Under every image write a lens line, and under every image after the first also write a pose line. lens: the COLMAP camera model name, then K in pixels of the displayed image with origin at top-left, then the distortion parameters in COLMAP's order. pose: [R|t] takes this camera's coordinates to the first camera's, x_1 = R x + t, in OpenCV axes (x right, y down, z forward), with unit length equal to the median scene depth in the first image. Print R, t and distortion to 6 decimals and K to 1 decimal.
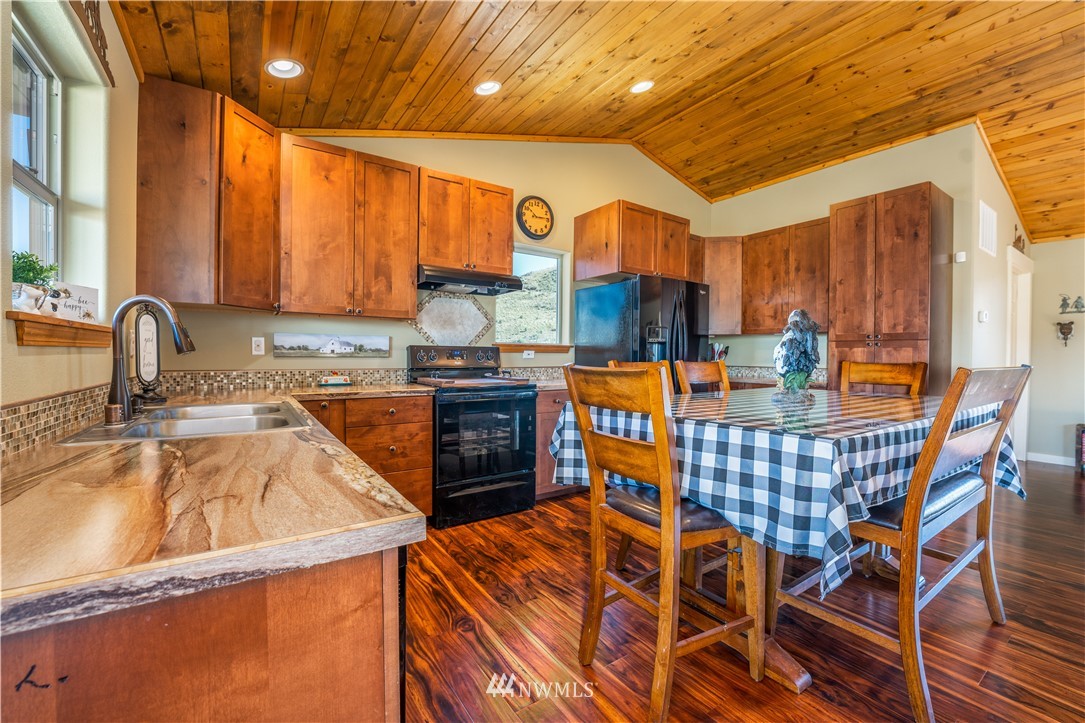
lens RADIAL K [[442.3, 0, 536.8], [0, 442.3, 361.6], [0, 0, 1]] dist [-0.032950, 0.005549]
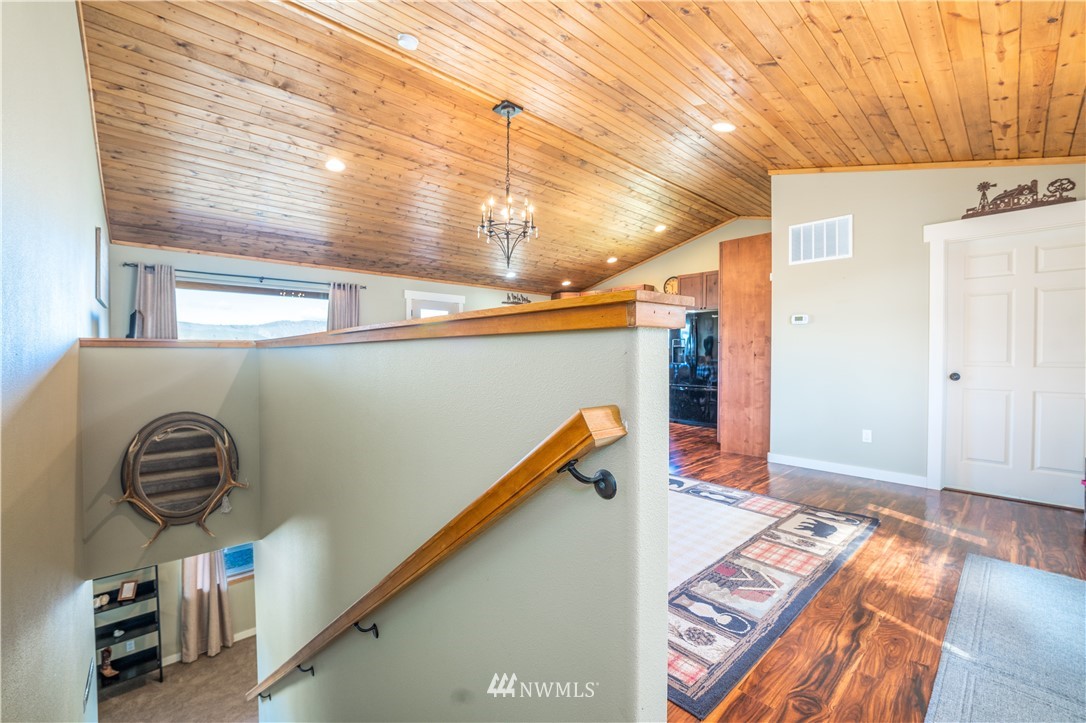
lens RADIAL K [[442.7, 0, 537.3], [0, 442.7, 361.6], [0, 0, 1]] dist [-0.032950, 0.005549]
pose [[0.141505, 0.008414, -0.989902, 2.279164], [-0.014478, 0.999875, 0.006429, 0.017469], [0.989832, 0.013422, 0.141609, 0.107199]]
